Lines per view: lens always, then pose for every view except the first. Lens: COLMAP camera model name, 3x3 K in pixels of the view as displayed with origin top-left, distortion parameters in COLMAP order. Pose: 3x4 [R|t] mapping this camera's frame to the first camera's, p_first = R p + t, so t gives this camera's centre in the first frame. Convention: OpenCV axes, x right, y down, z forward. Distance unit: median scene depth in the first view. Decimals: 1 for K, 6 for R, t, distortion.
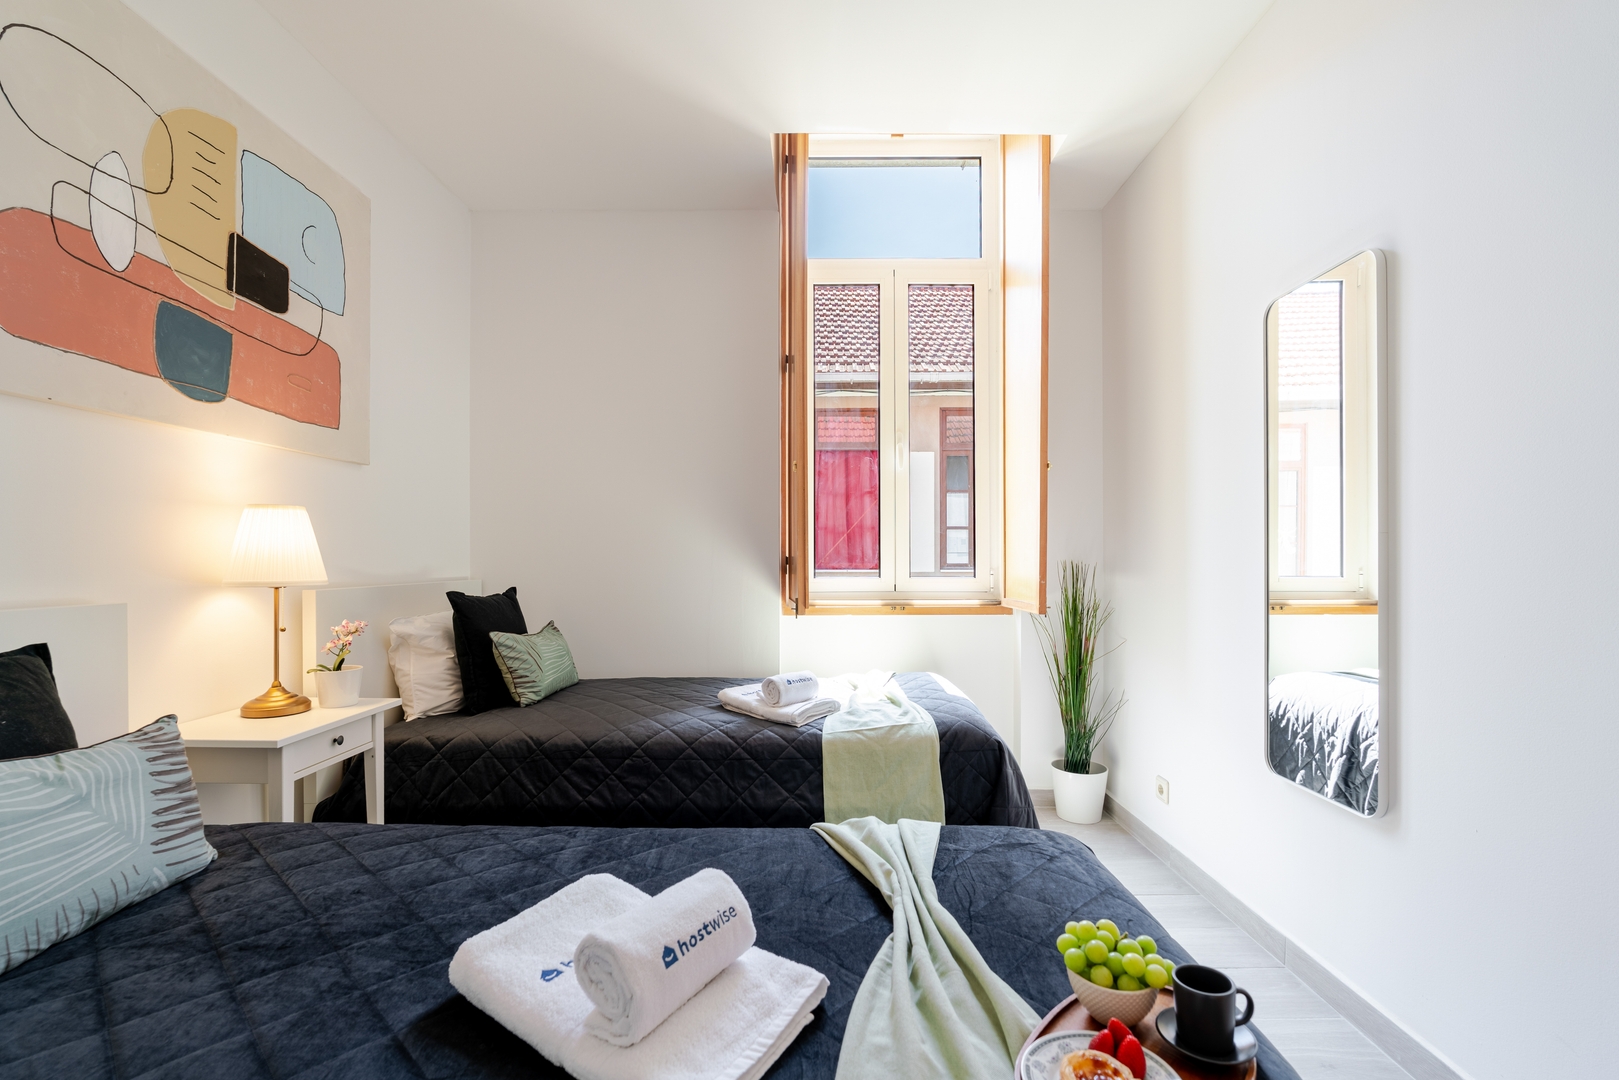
lens RADIAL K [[710.6, 0, 813.6], [0, 710.6, 555.1], [0, 0, 1]] dist [-0.002556, -0.000514]
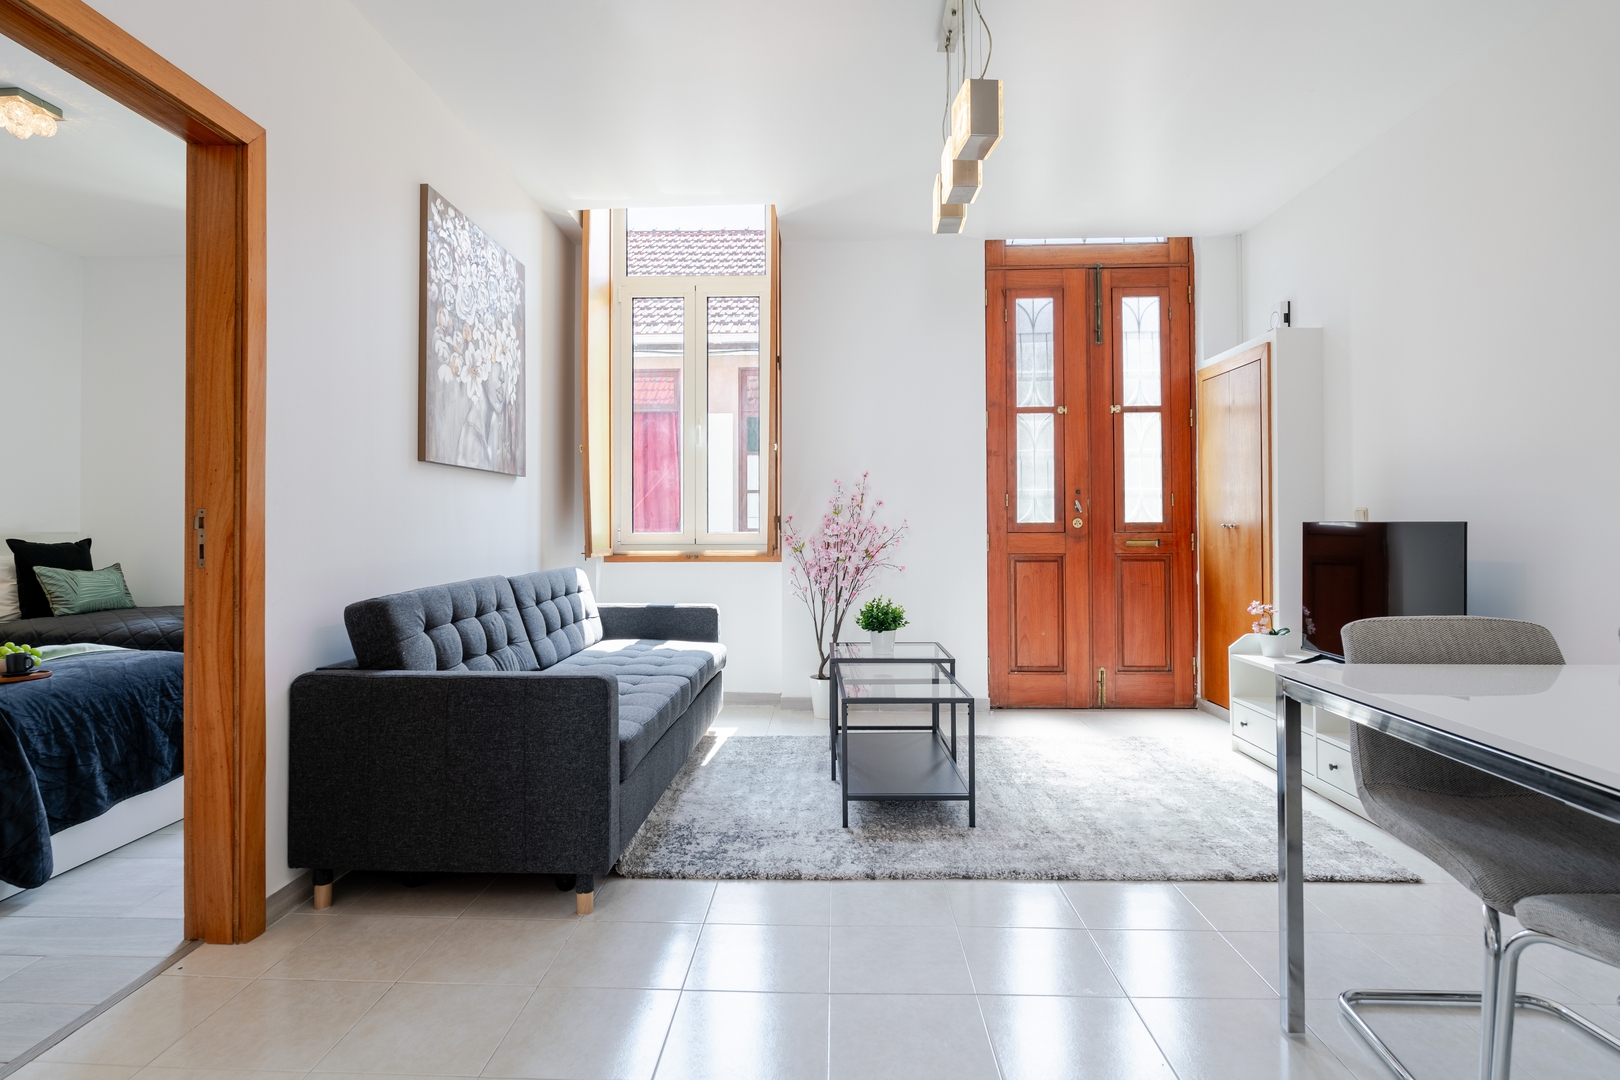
lens RADIAL K [[872.3, 0, 790.7], [0, 872.3, 513.5], [0, 0, 1]] dist [-0.008689, 0.004442]
pose [[0.999075, -0.001989, -0.042958, 1.532098], [0.001477, 0.999927, -0.011956, 0.027690], [0.042978, 0.011881, 0.999005, -0.955010]]
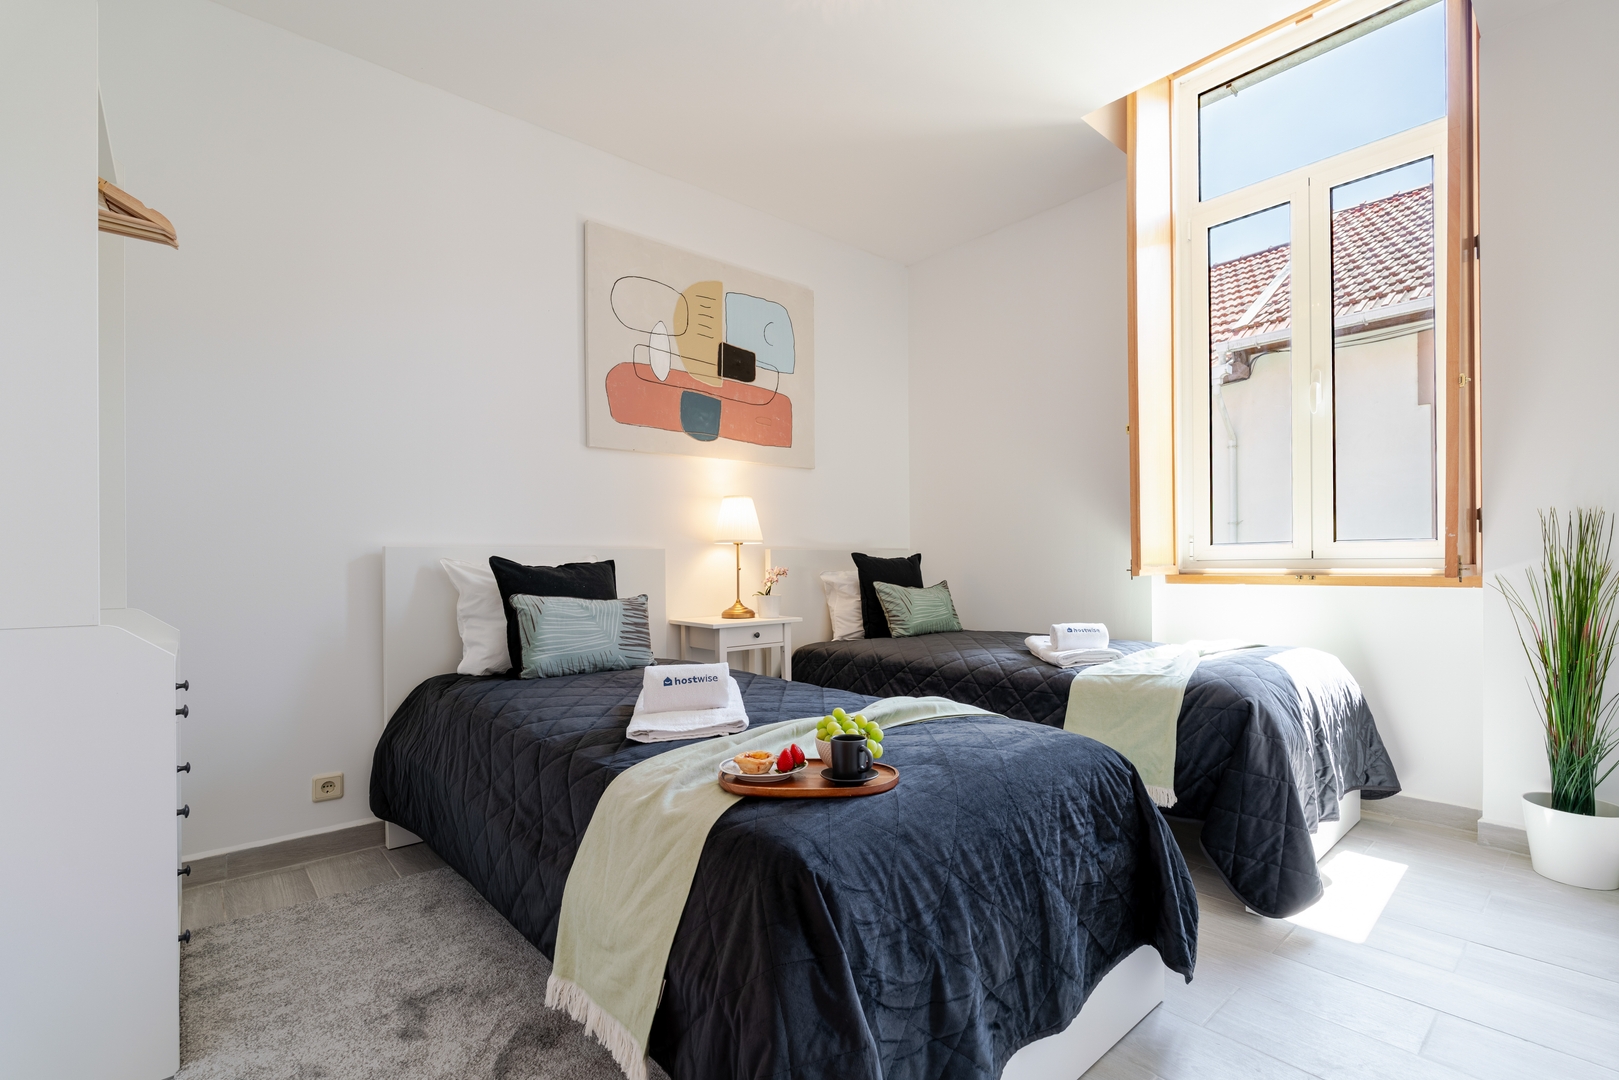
lens RADIAL K [[741.2, 0, 811.9], [0, 741.2, 558.8], [0, 0, 1]] dist [-0.003345, 0.000053]
pose [[0.662522, -0.009441, -0.748983, 0.681032], [0.010427, 0.999940, -0.003382, 0.086040], [0.748970, -0.005569, 0.662581, -0.048585]]
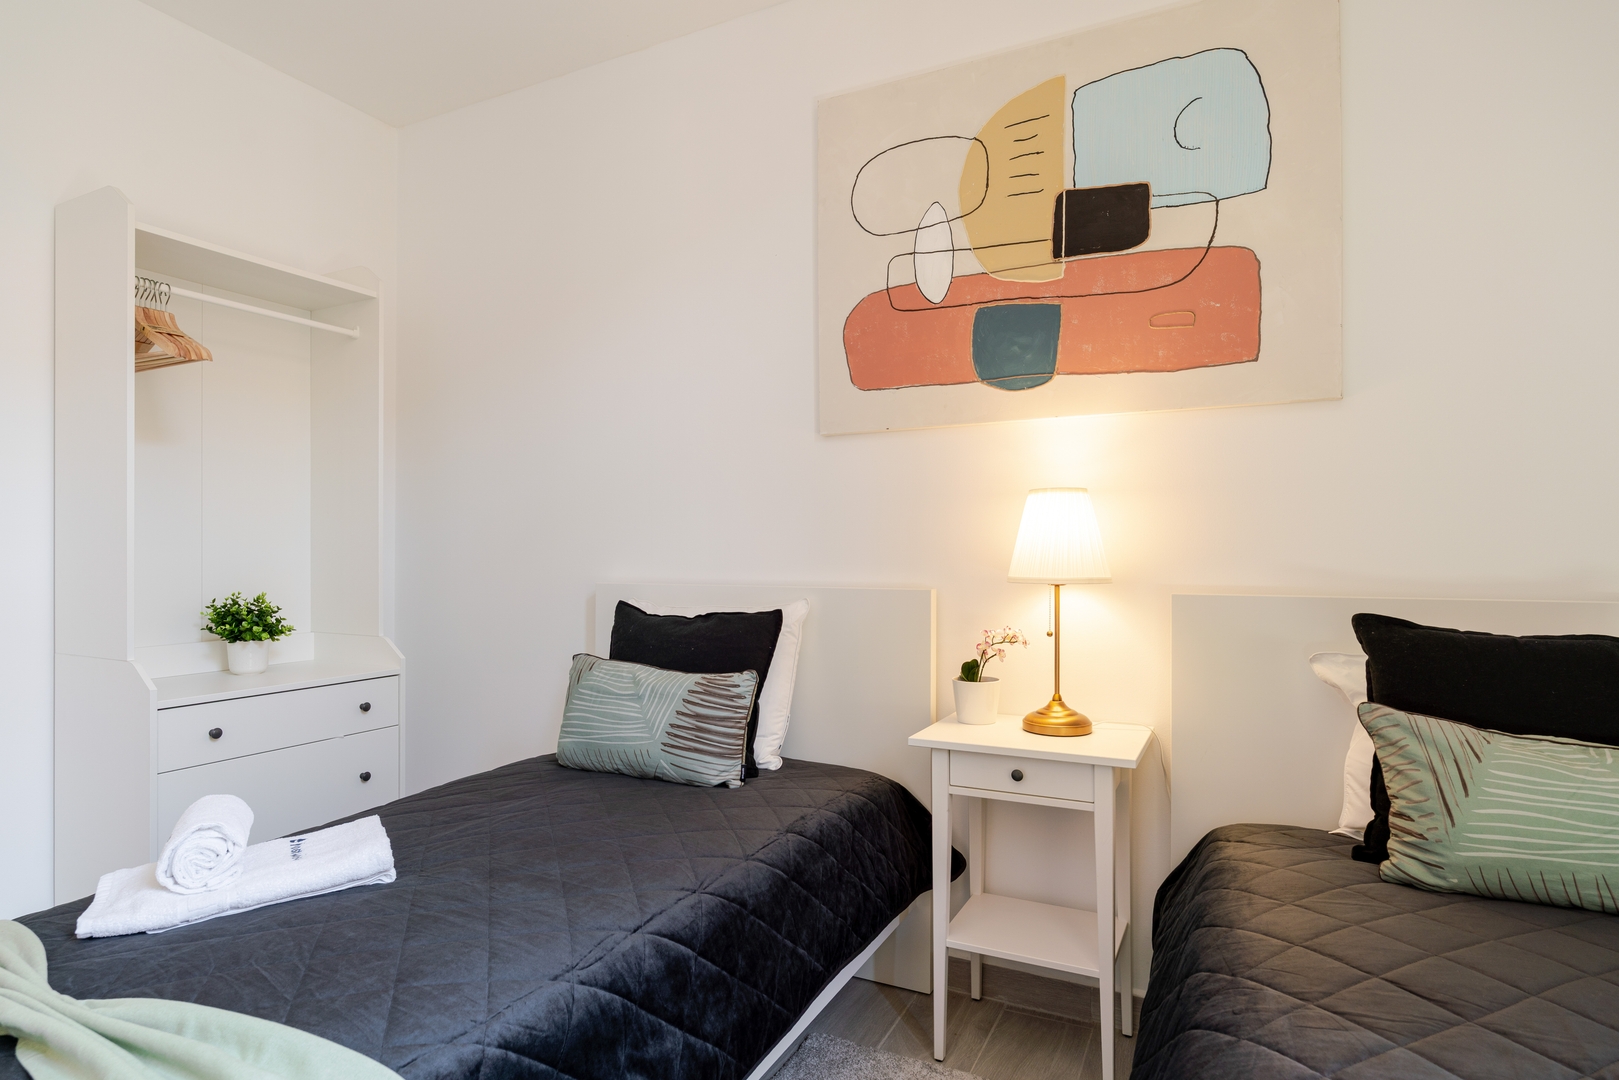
lens RADIAL K [[874.2, 0, 798.3], [0, 874.2, 542.7], [0, 0, 1]] dist [-0.006086, 0.002231]
pose [[-0.451223, -0.007348, -0.892381, 0.321753], [0.004346, 0.999936, -0.010431, 0.004340], [0.892401, -0.008585, -0.451162, 1.170090]]
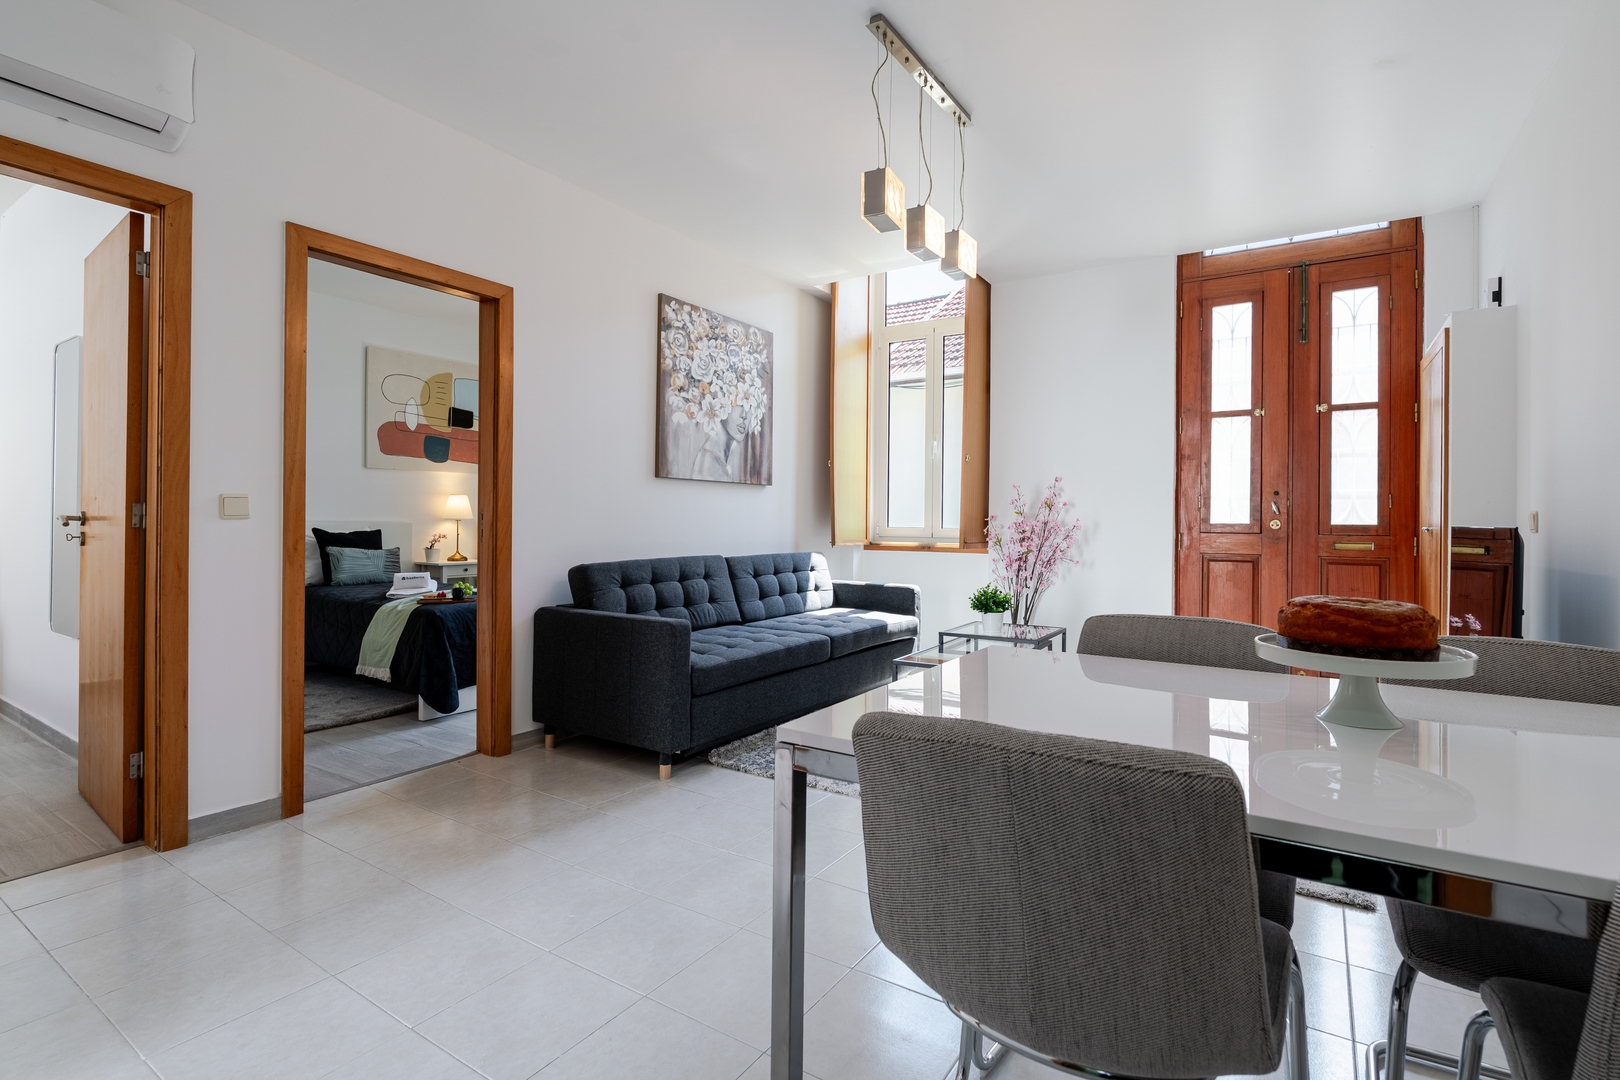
lens RADIAL K [[741.7, 0, 842.8], [0, 741.7, 519.1], [0, 0, 1]] dist [-0.003345, 0.000053]
pose [[0.855188, 0.008401, -0.518251, 2.313956], [-0.009654, 0.999953, 0.000279, 0.022130], [0.518229, 0.004765, 0.855229, -0.883910]]
